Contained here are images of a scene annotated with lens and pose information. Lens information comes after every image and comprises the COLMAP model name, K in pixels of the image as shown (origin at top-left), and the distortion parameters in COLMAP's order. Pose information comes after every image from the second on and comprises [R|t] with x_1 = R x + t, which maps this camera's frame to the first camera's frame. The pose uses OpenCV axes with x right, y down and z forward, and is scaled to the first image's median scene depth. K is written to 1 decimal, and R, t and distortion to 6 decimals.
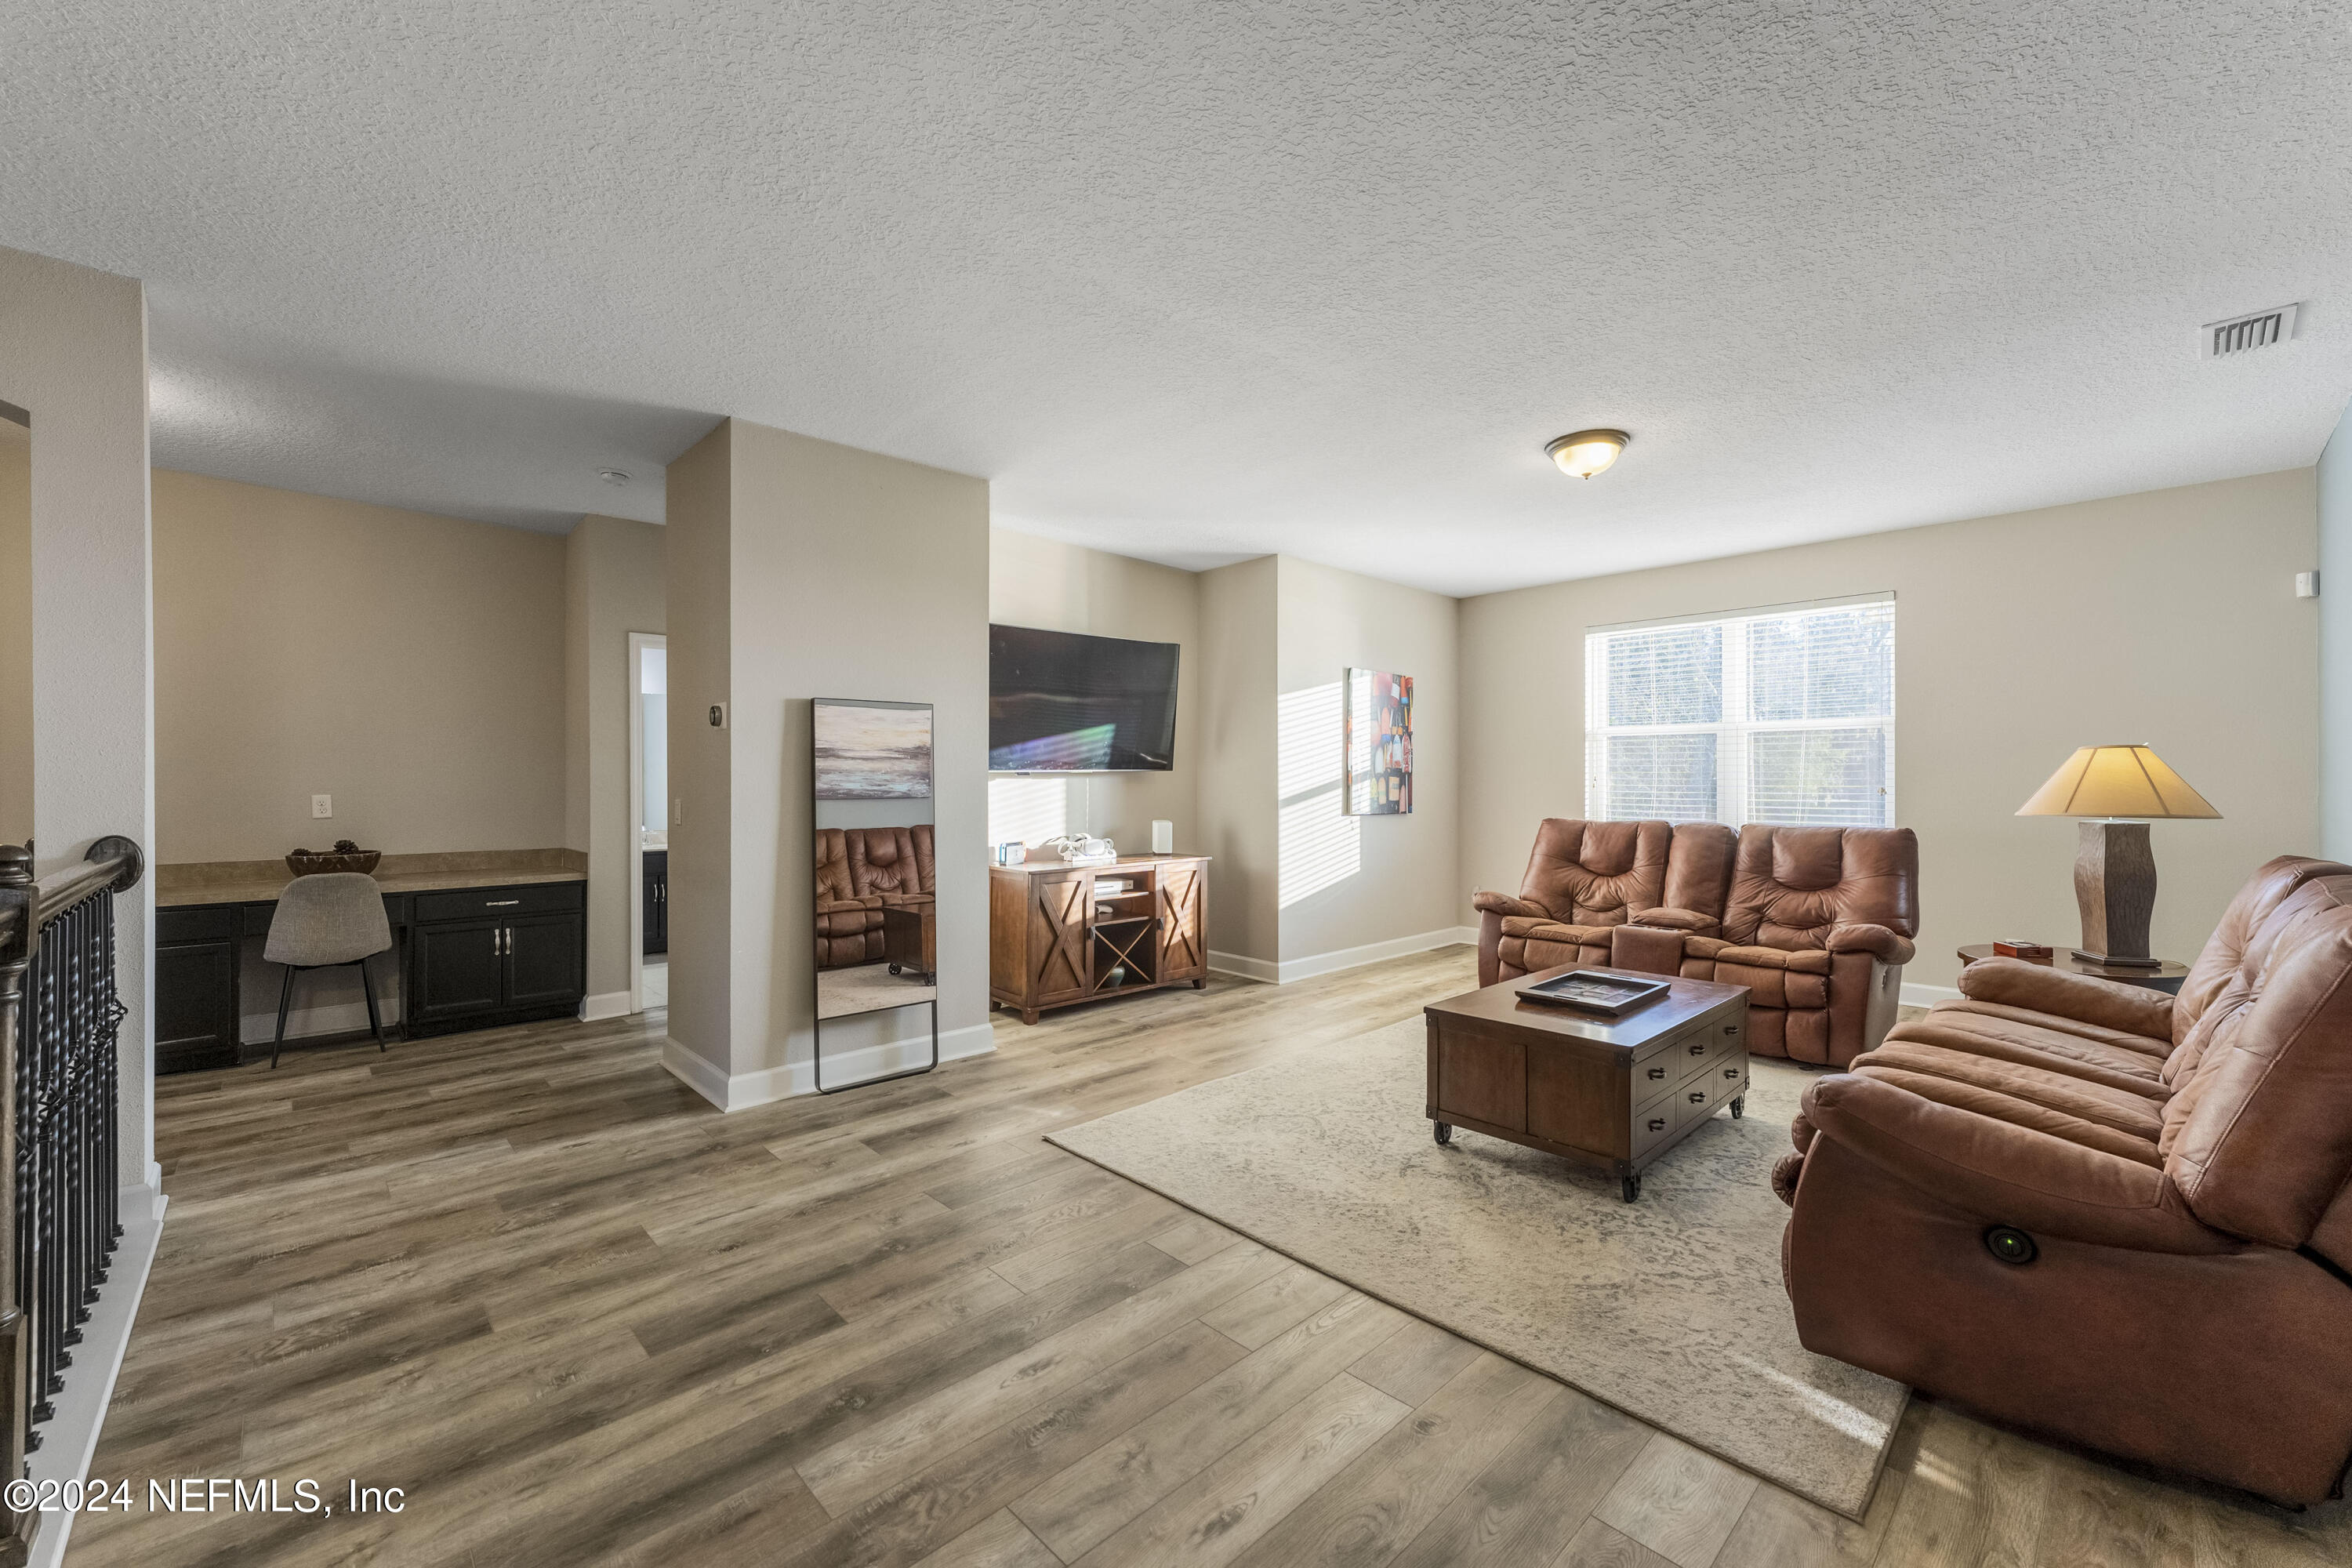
lens RADIAL K [[954.6, 0, 1185.9], [0, 954.6, 780.4], [0, 0, 1]] dist [0.000140, 0.000199]
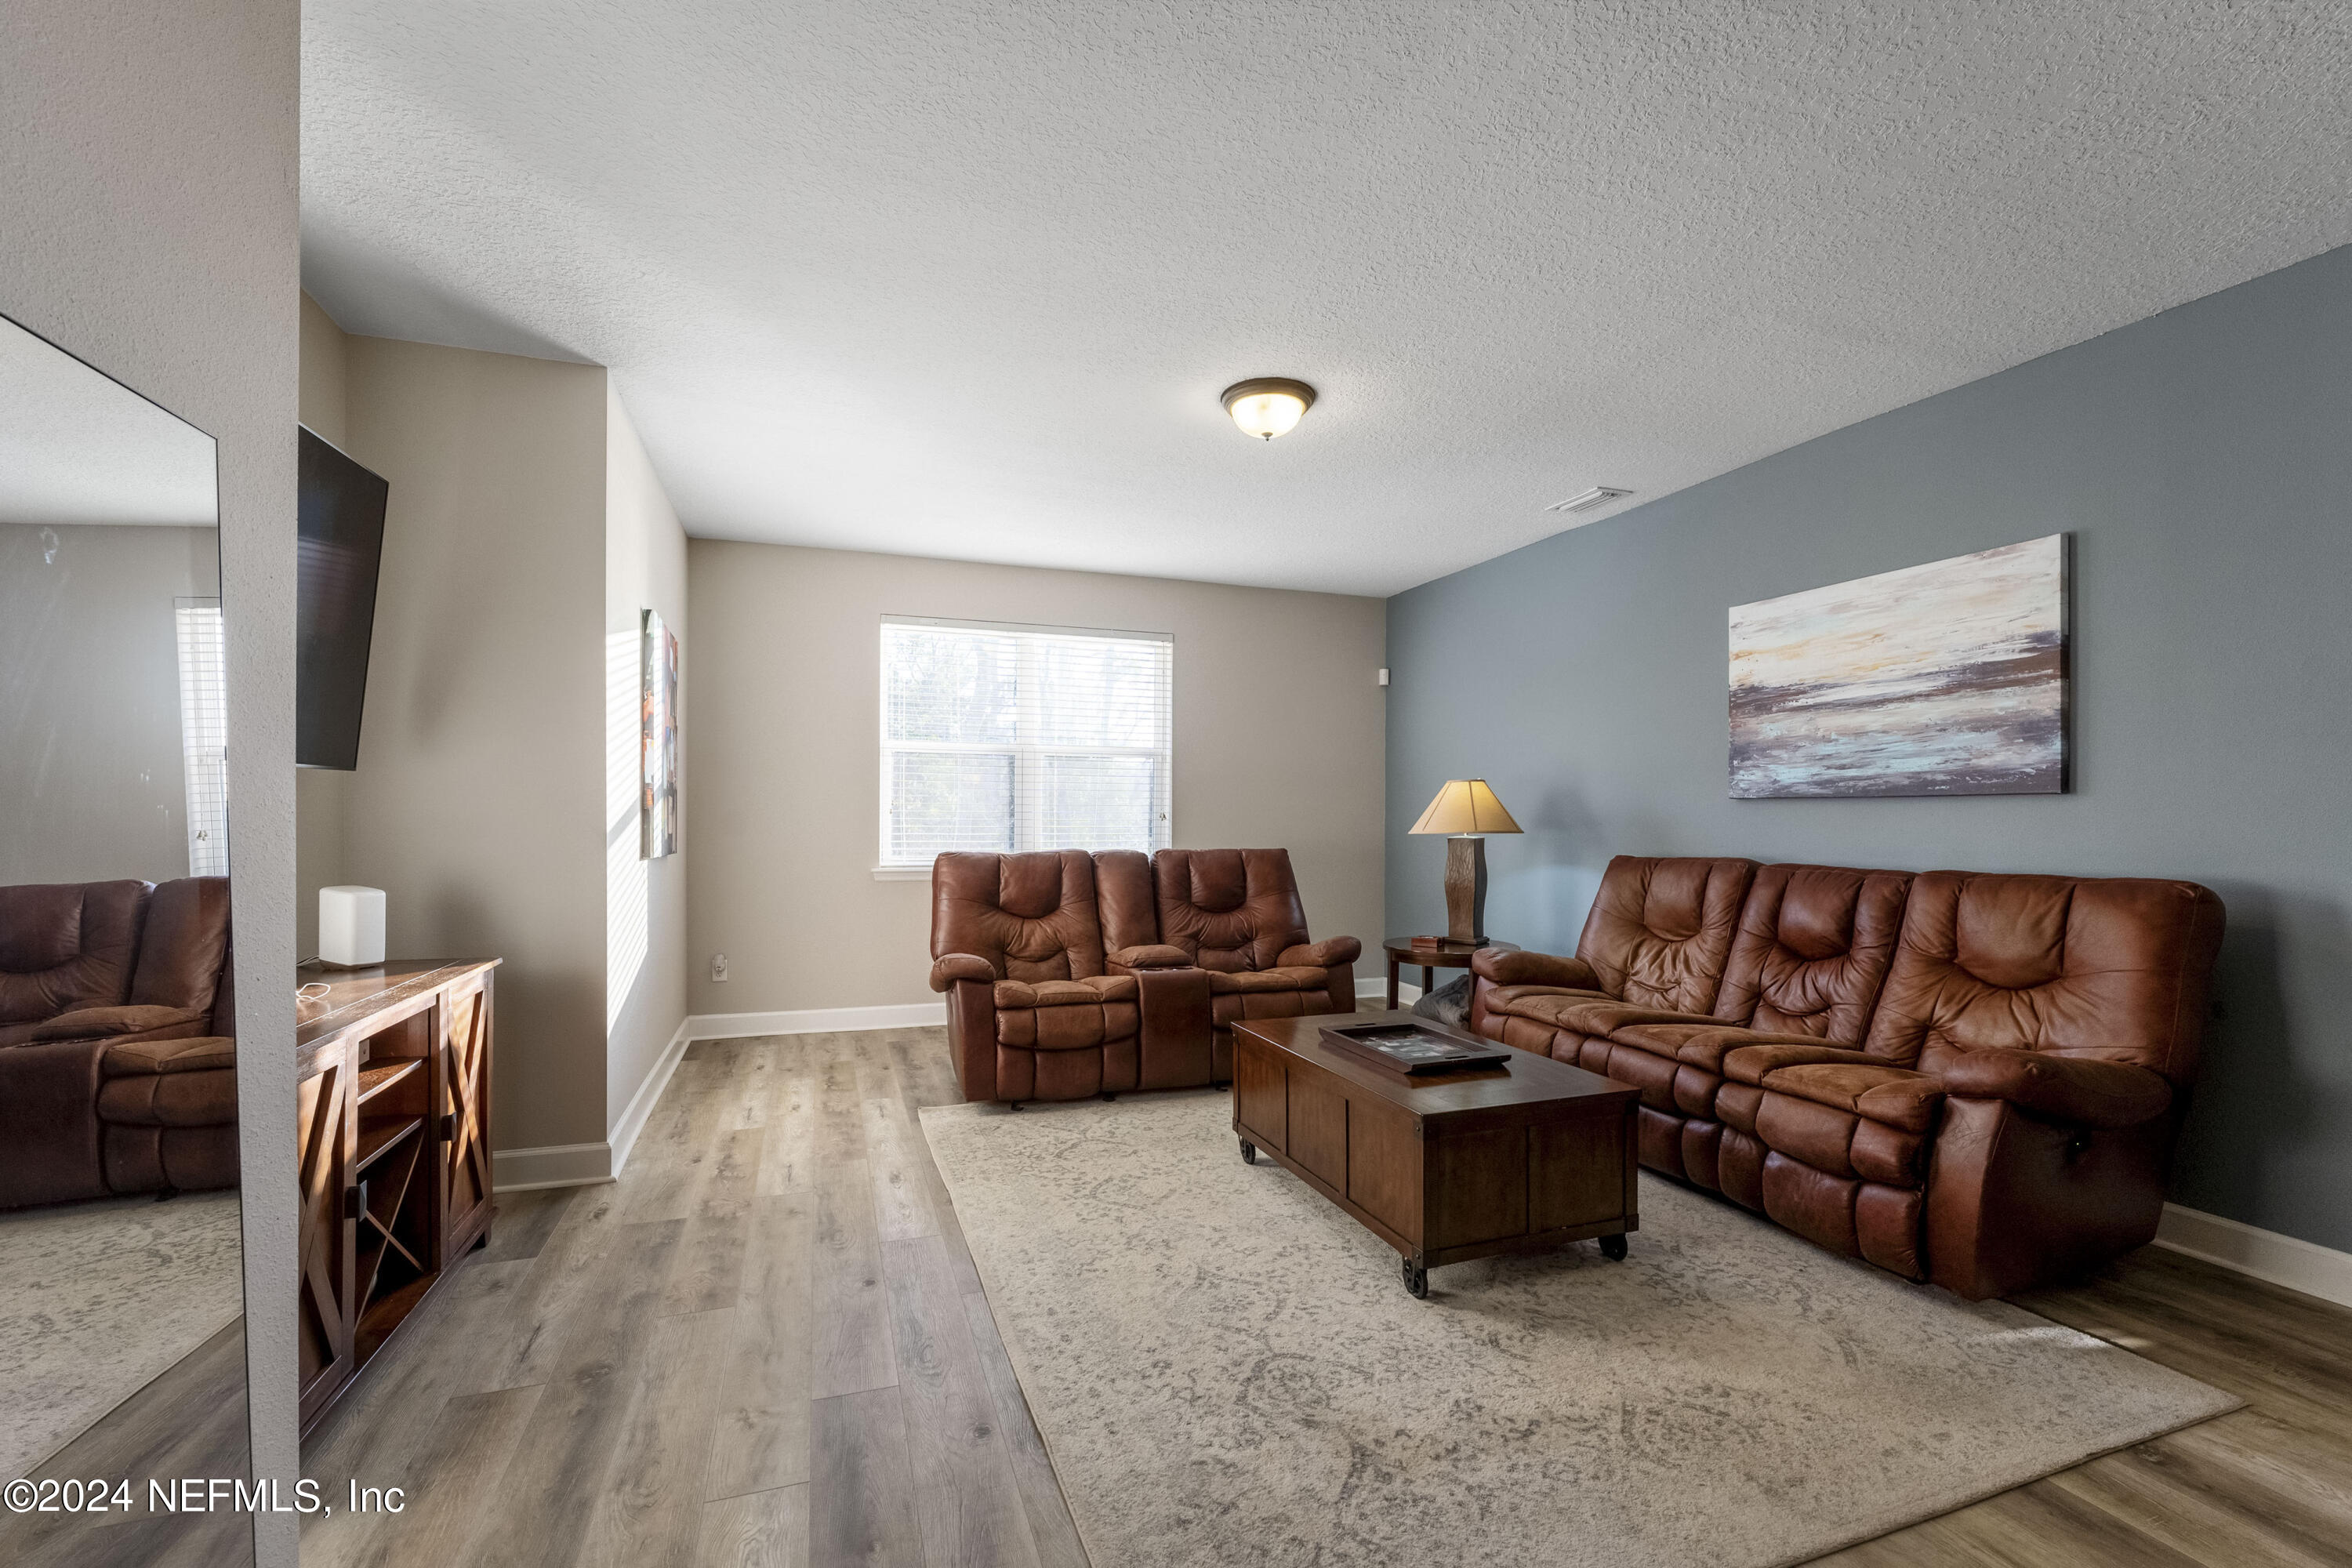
lens RADIAL K [[995.8, 0, 1195.0], [0, 995.8, 828.9], [0, 0, 1]] dist [-0.001173, -0.000188]
pose [[0.403414, -0.011072, 0.914951, -0.380430], [-0.003890, 0.999897, 0.013815, 0.012177], [-0.915009, -0.009132, 0.403330, 0.665481]]
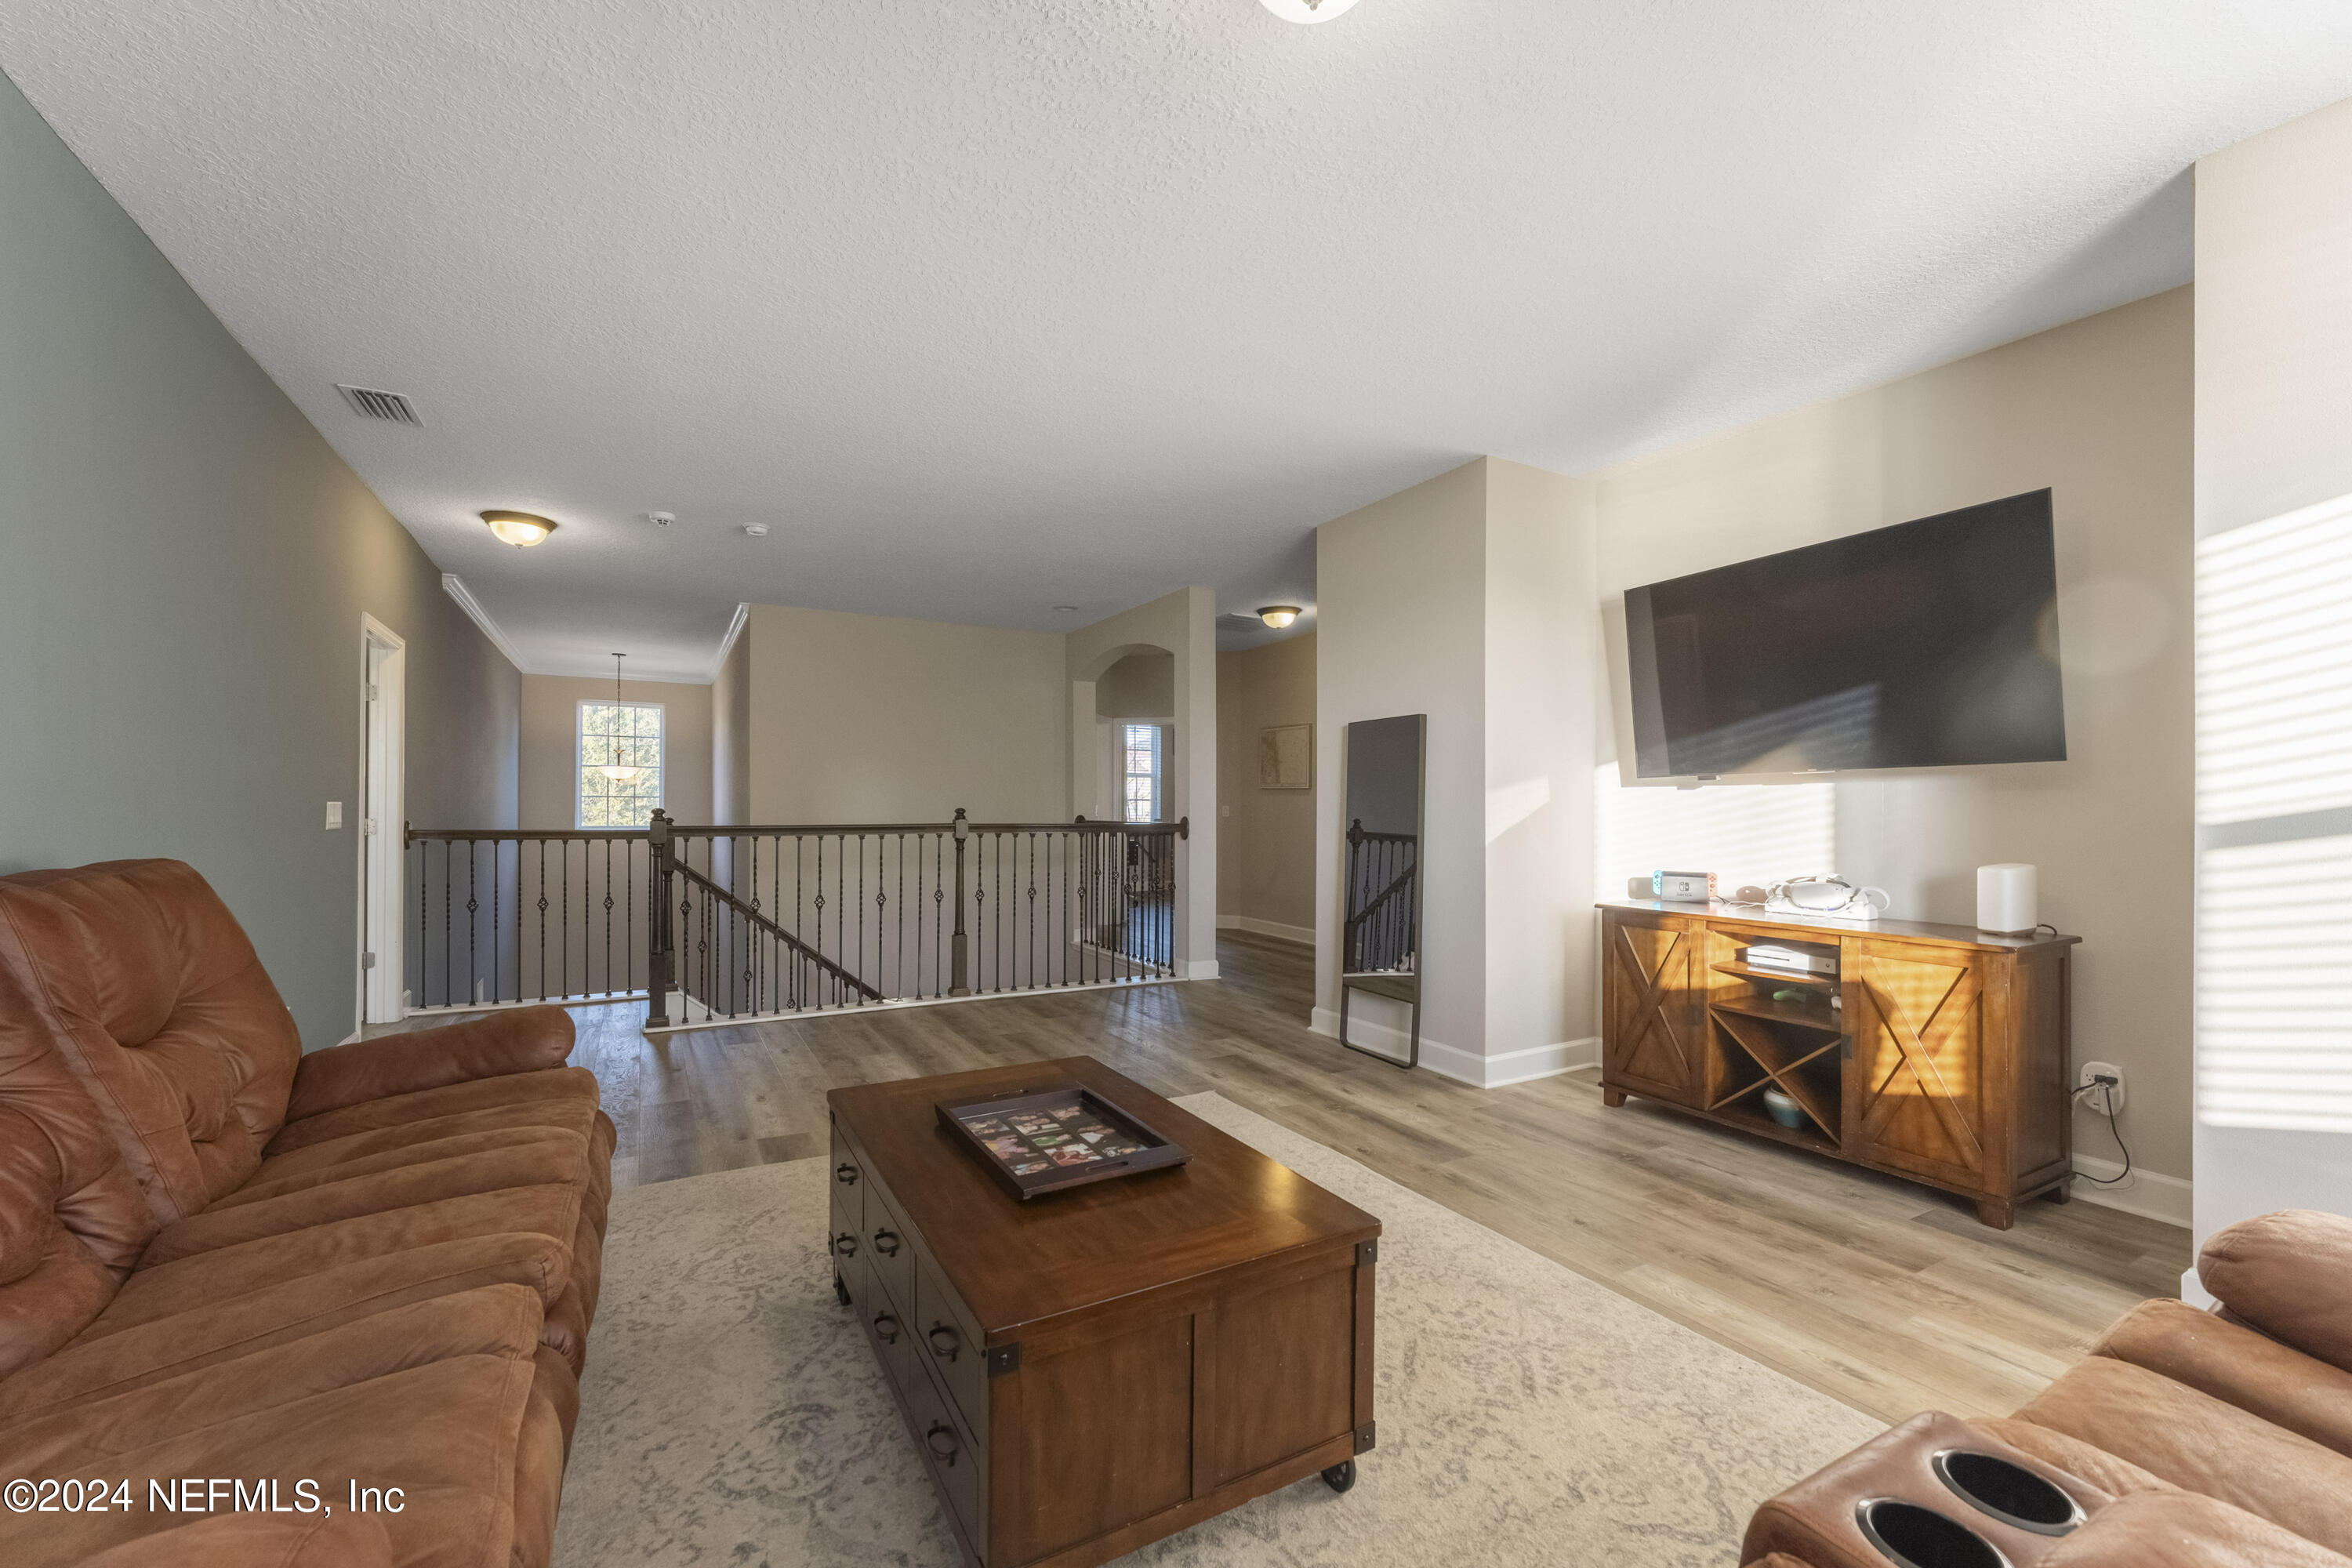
lens RADIAL K [[954.6, 0, 1154.0], [0, 954.6, 800.6], [0, 0, 1]] dist [0.000140, 0.000199]
pose [[-0.278231, -0.006095, -0.960495, 0.782363], [-0.002820, 0.999981, -0.005528, 0.018649], [0.960510, 0.001170, -0.278243, 0.990686]]
